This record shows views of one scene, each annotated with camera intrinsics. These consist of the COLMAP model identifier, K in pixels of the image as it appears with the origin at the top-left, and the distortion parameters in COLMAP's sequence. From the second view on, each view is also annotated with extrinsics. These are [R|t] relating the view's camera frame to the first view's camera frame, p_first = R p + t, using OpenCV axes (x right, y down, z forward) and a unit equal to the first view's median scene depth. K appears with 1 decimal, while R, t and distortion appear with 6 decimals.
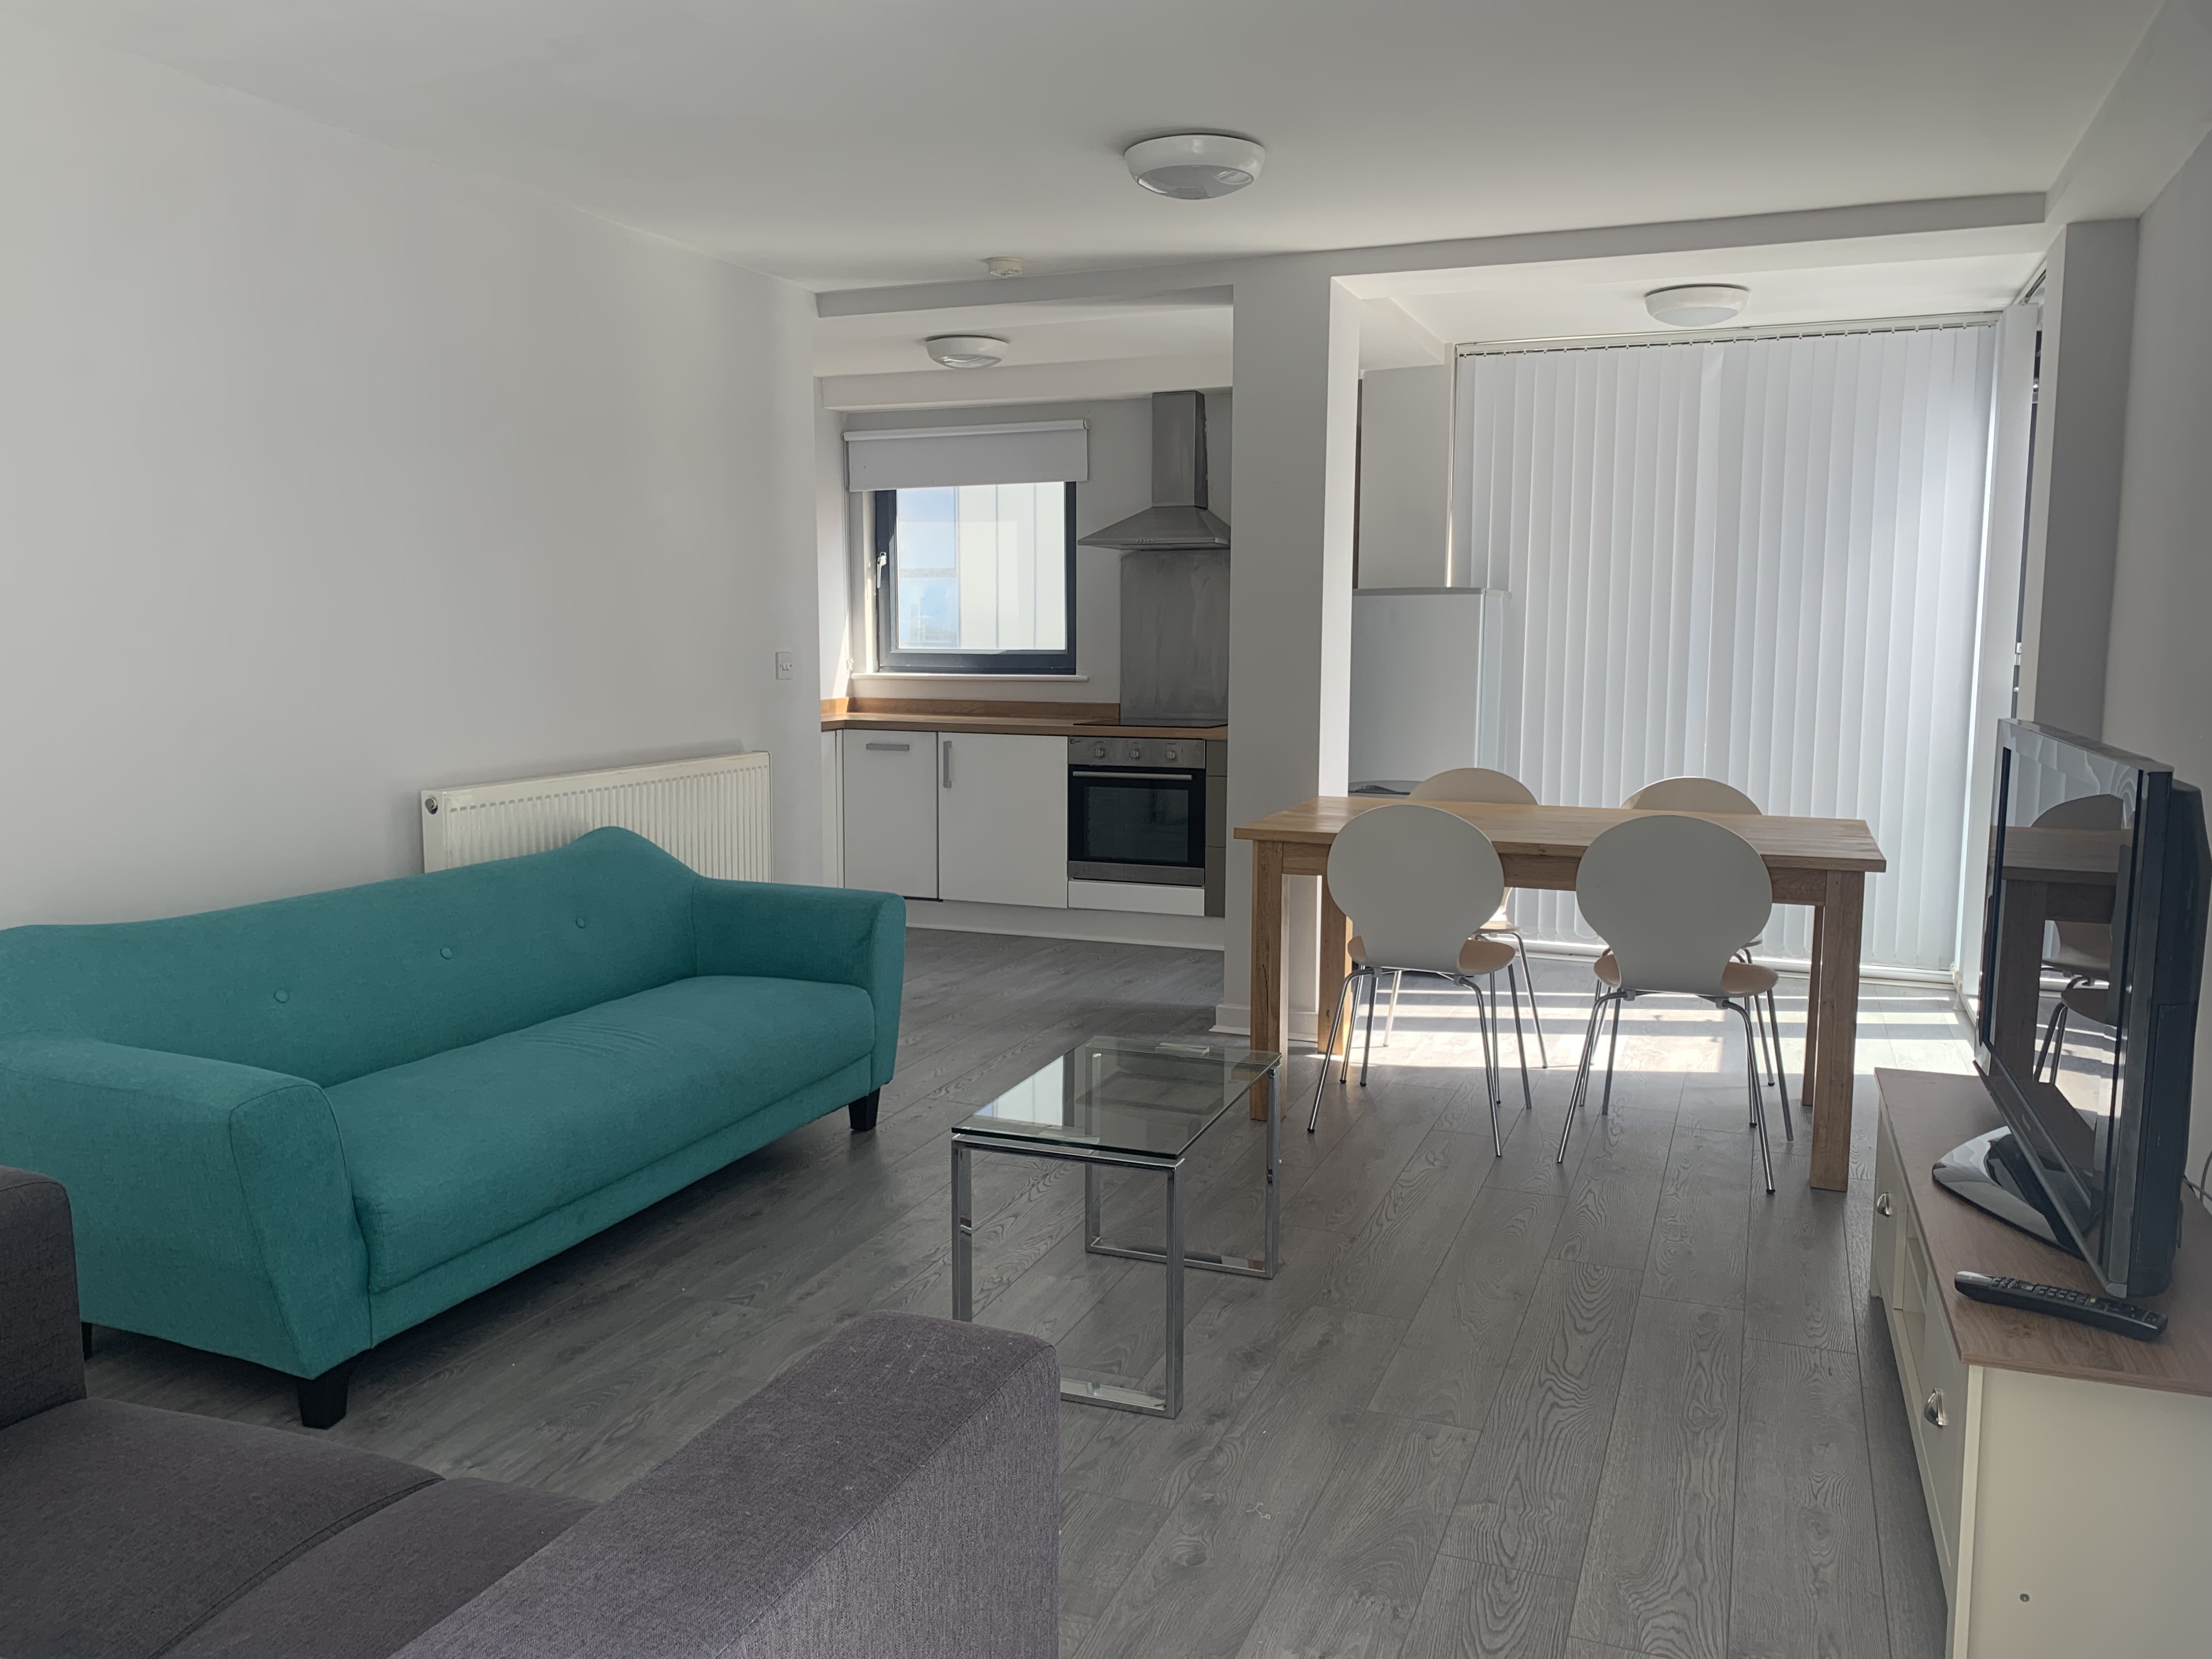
lens RADIAL K [[1666.1, 0, 1106.0], [0, 1666.1, 829.5], [0, 0, 1]] dist [-0.010469, -0.004588]
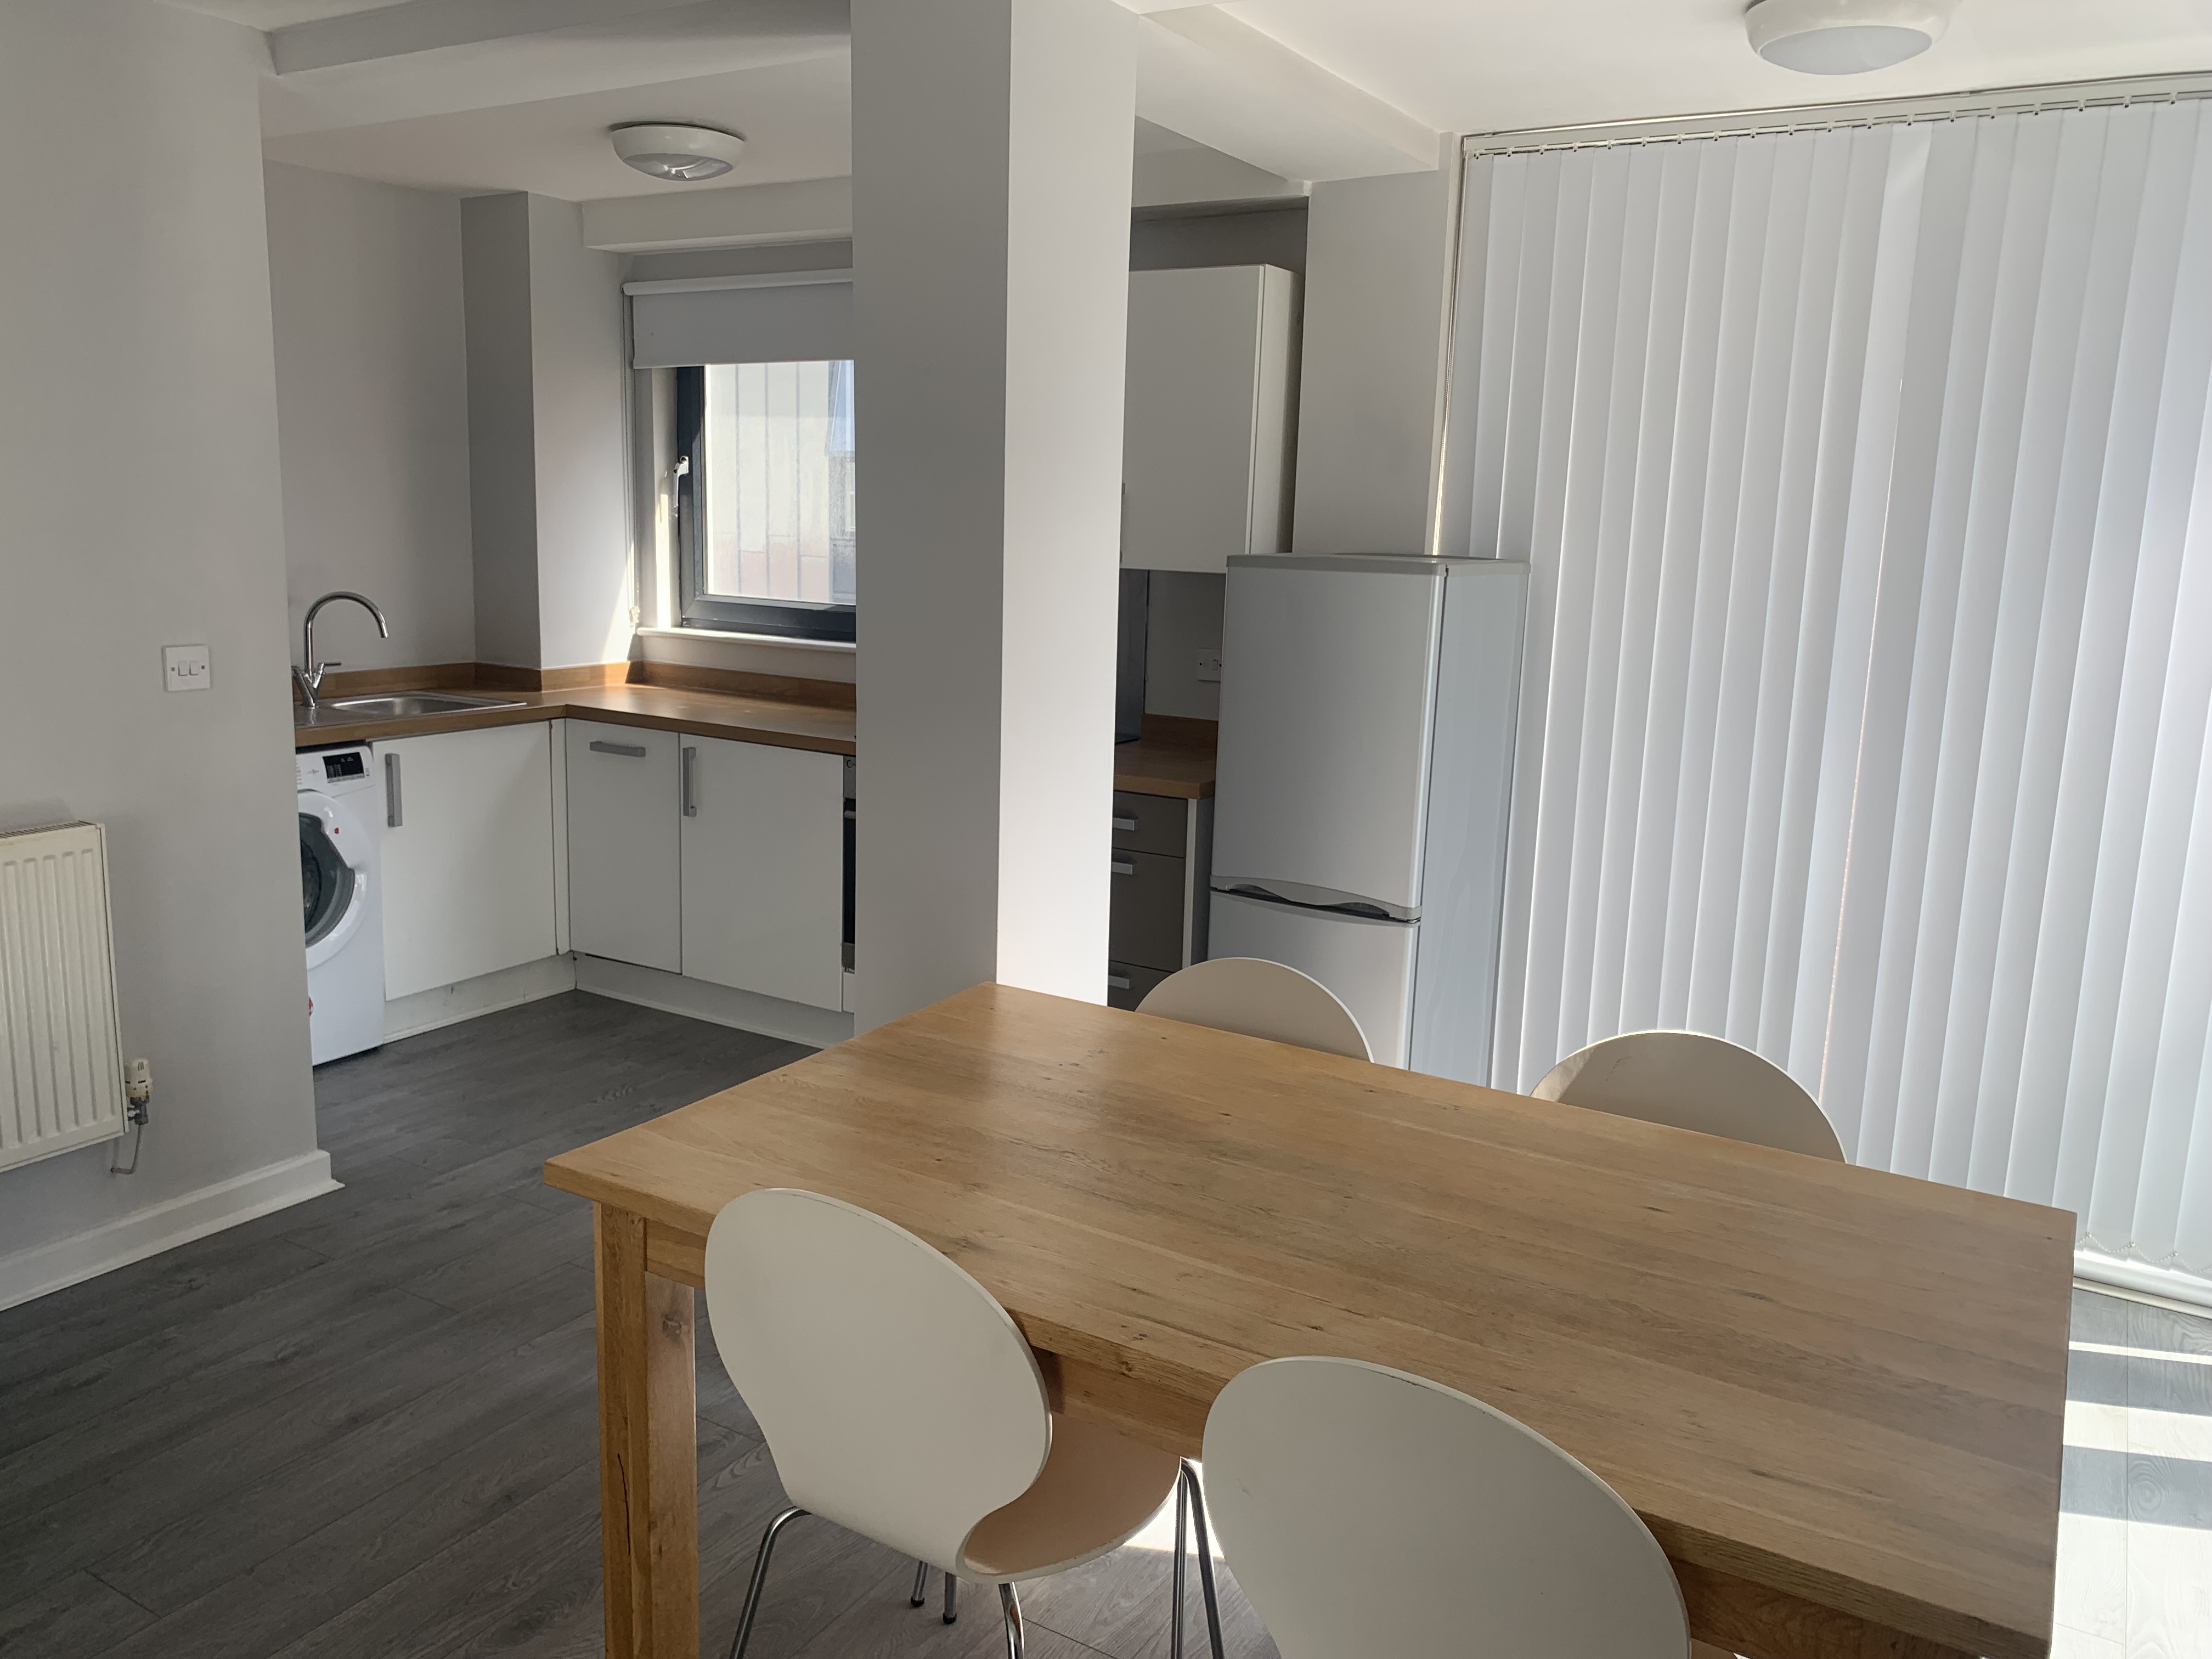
lens RADIAL K [[1666.1, 0, 1106.0], [0, 1666.1, 829.5], [0, 0, 1]] dist [-0.010469, -0.004588]
pose [[0.980808, 0.073220, -0.180706, 0.182923], [-0.059984, 0.995174, 0.077662, -0.076968], [0.185520, -0.065332, 0.980466, 0.341450]]
